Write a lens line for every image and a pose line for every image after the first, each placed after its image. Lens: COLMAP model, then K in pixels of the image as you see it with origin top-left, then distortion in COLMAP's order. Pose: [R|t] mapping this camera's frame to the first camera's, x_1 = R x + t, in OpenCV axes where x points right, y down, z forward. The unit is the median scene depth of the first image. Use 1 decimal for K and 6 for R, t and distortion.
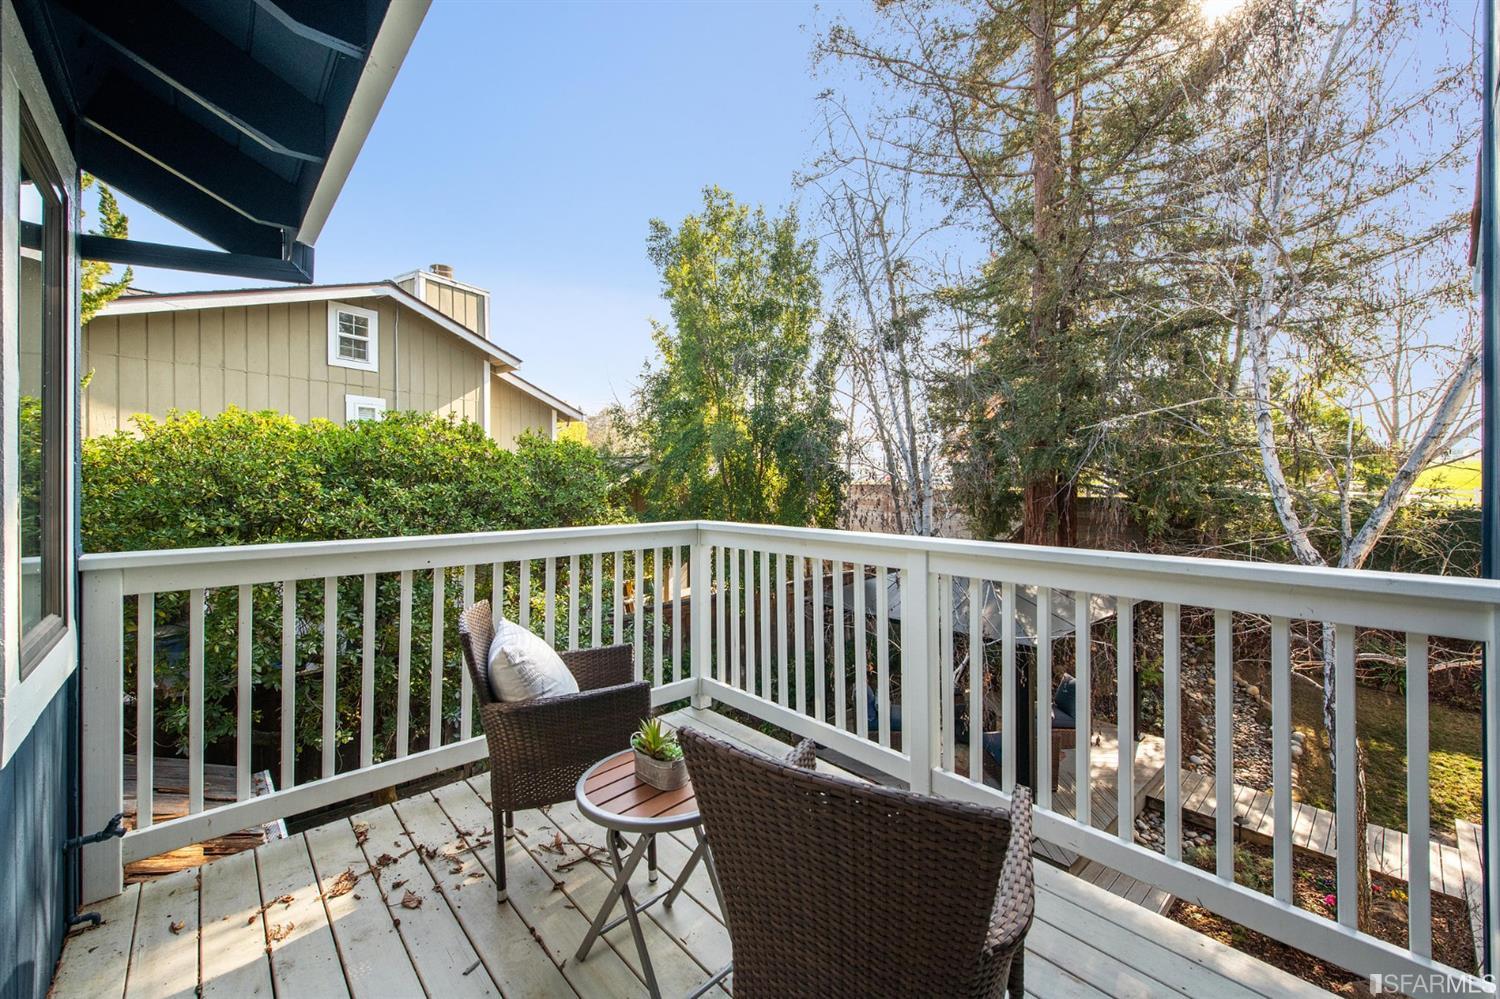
lens RADIAL K [[605.0, 0, 745.2], [0, 605.0, 474.1], [0, 0, 1]] dist [0.000024, -0.000215]
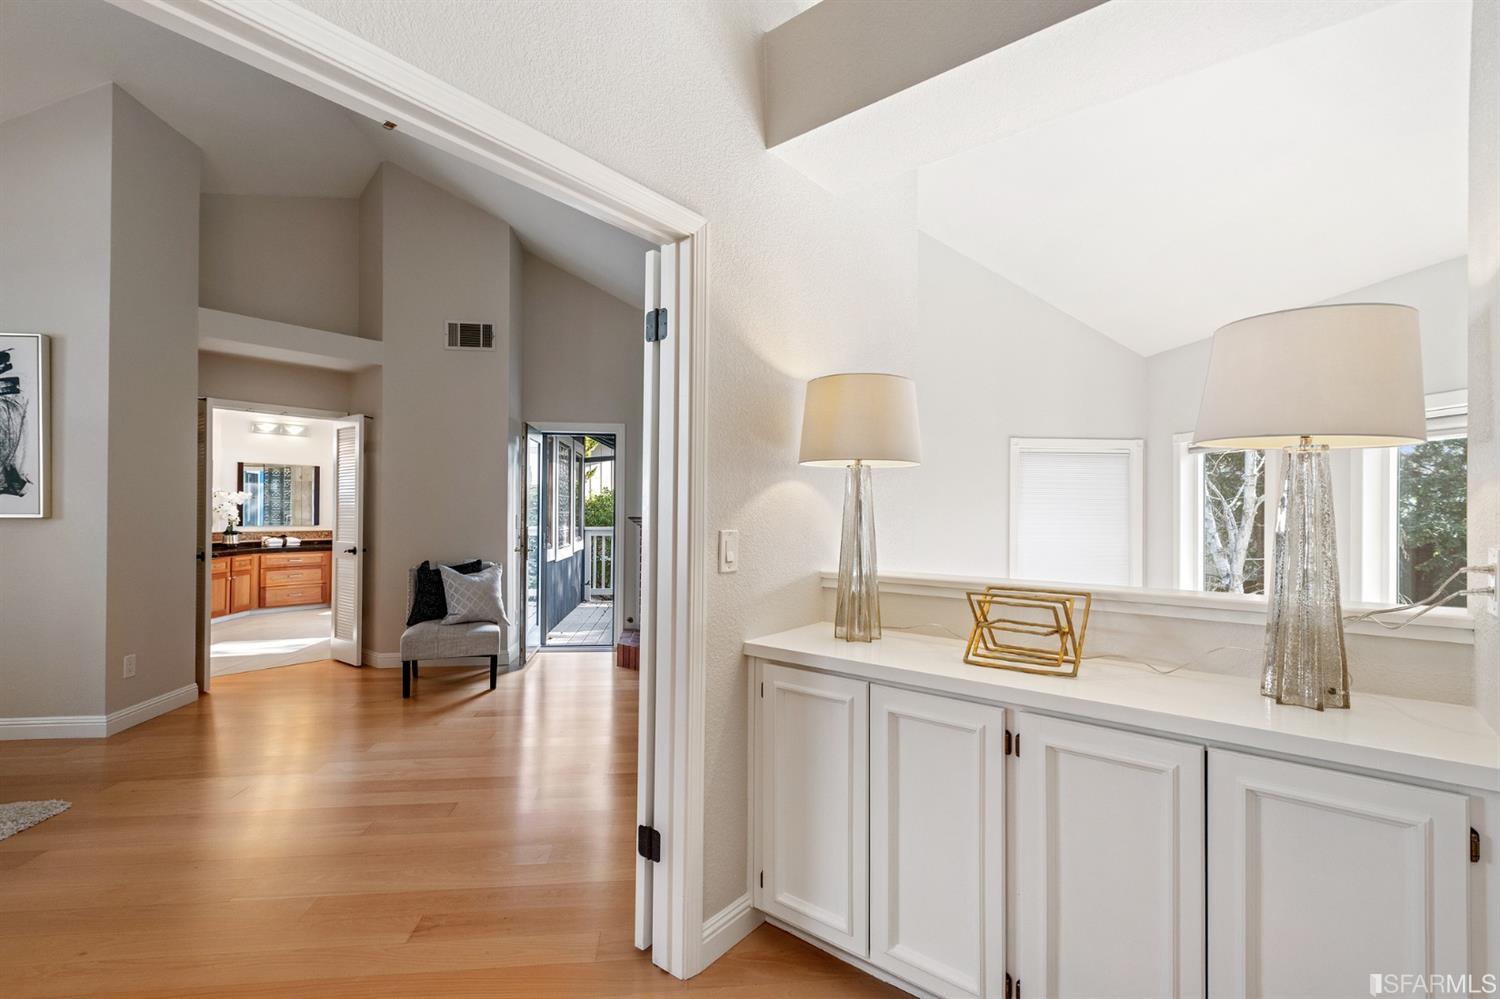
lens RADIAL K [[682.6, 0, 750.0], [0, 682.6, 499.5], [0, 0, 1]] dist [-0.000501, -0.000104]
pose [[0.806957, 0.000266, -0.590610, 1.485794], [-0.006244, 0.999948, -0.008081, -0.017963], [0.590577, 0.010209, 0.806916, -1.221769]]
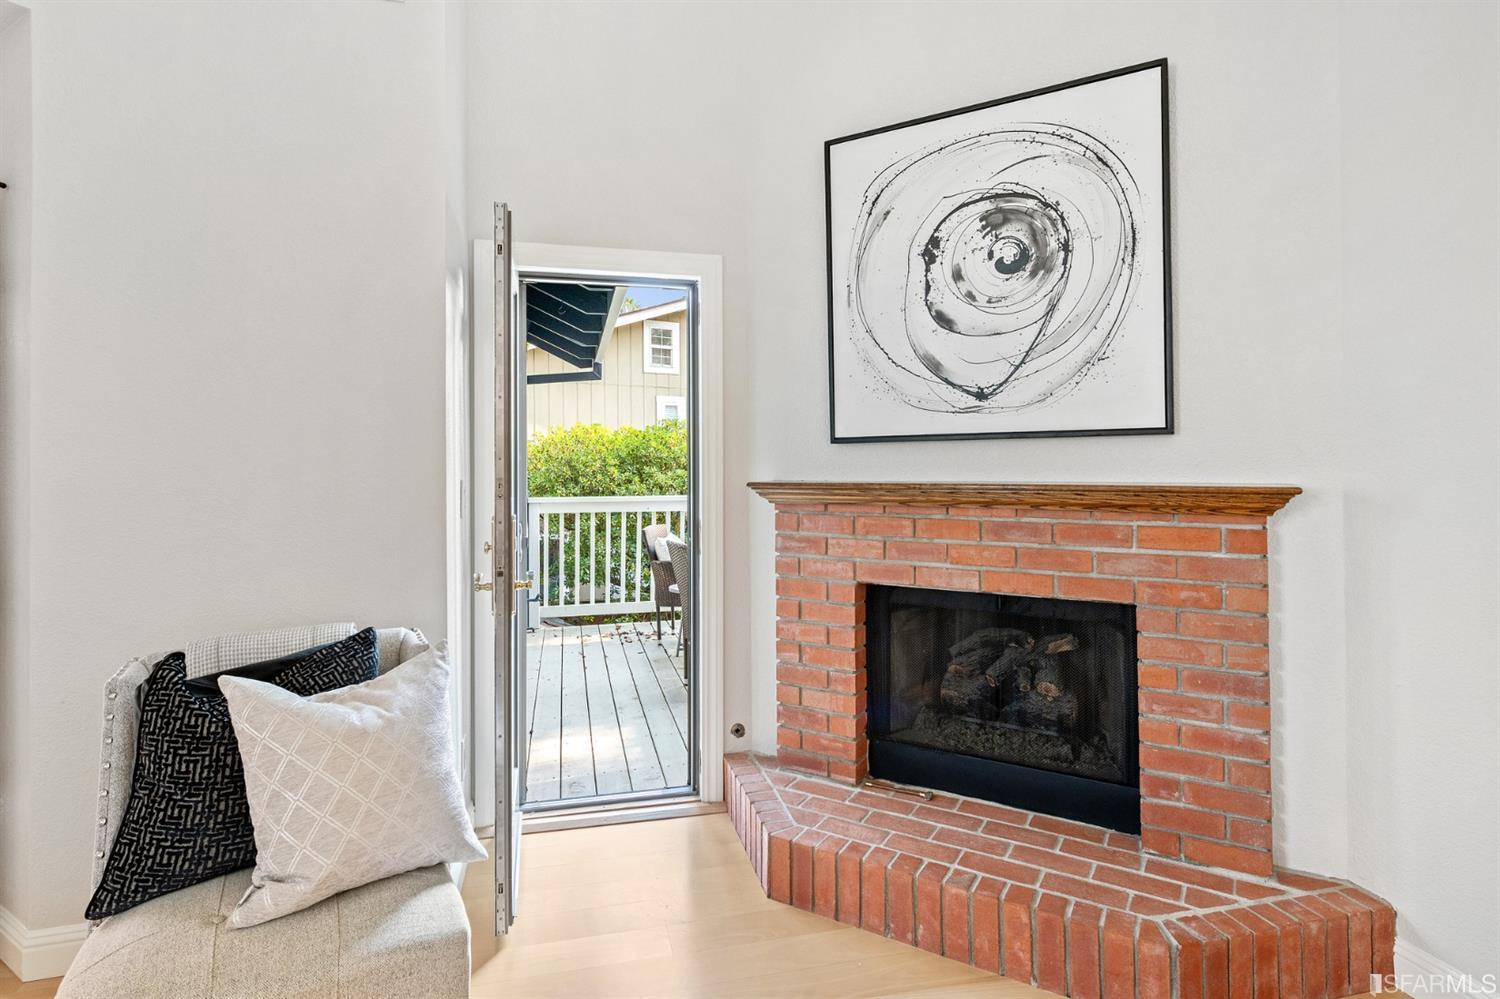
lens RADIAL K [[791.4, 0, 755.9], [0, 791.4, 457.4], [0, 0, 1]] dist [0.036544, 0.000210]
pose [[0.878540, -0.008204, -0.477598, 0.698587], [0.008588, 0.999962, -0.001379, -0.012783], [0.477591, -0.002890, 0.878578, -0.764128]]
